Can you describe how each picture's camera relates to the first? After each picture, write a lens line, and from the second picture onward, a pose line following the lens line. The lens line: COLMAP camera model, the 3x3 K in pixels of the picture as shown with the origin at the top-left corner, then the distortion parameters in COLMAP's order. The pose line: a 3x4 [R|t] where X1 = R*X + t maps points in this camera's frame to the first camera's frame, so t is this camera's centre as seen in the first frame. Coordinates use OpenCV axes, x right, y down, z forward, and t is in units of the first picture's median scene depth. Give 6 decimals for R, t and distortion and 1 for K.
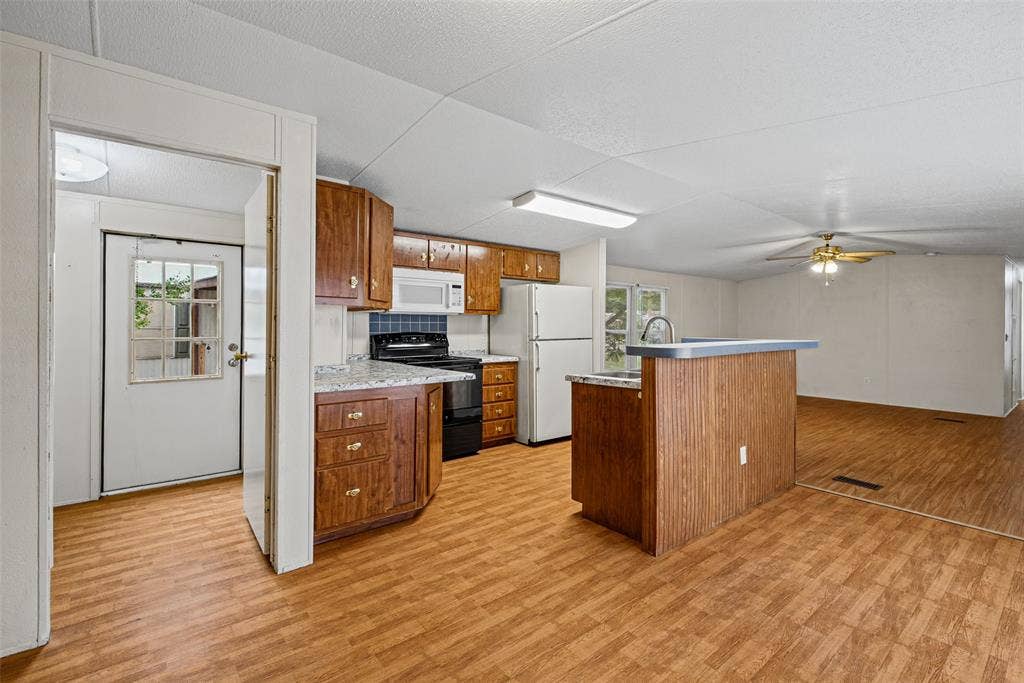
lens RADIAL K [[455.8, 0, 507.9], [0, 455.8, 323.7], [0, 0, 1]] dist [0.002158, 0.000324]
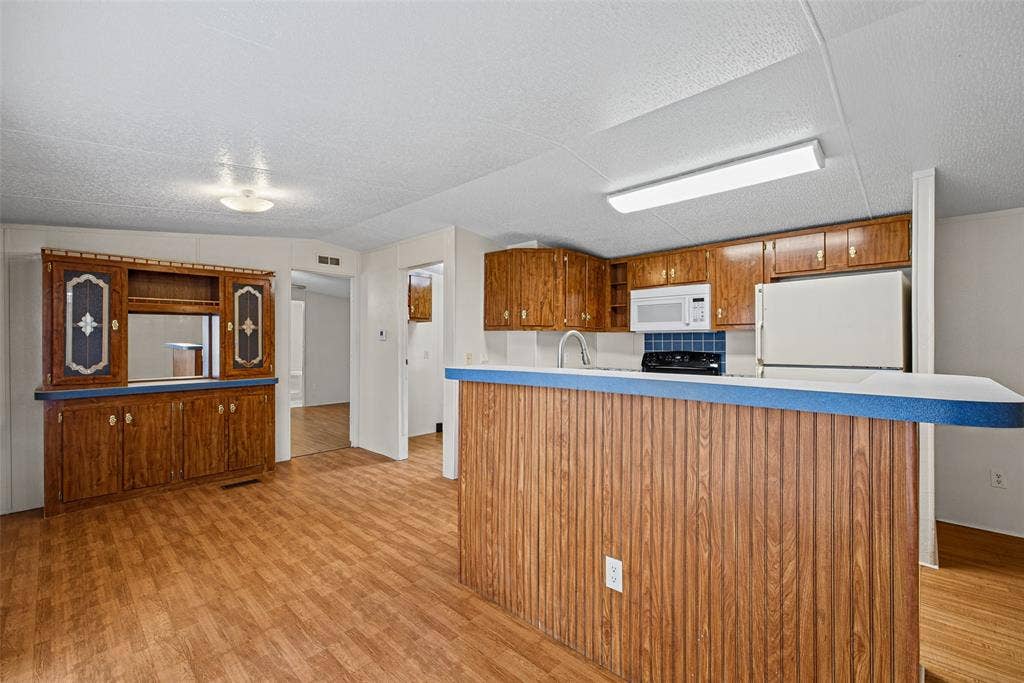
lens RADIAL K [[443.8, 0, 512.0], [0, 443.8, 341.5], [0, 0, 1]] dist [0.003197, 0.000308]
pose [[0.136271, -0.007137, -0.990646, 1.049395], [0.004370, 0.999969, -0.006603, 0.004649], [0.990662, -0.003429, 0.136298, 0.805031]]
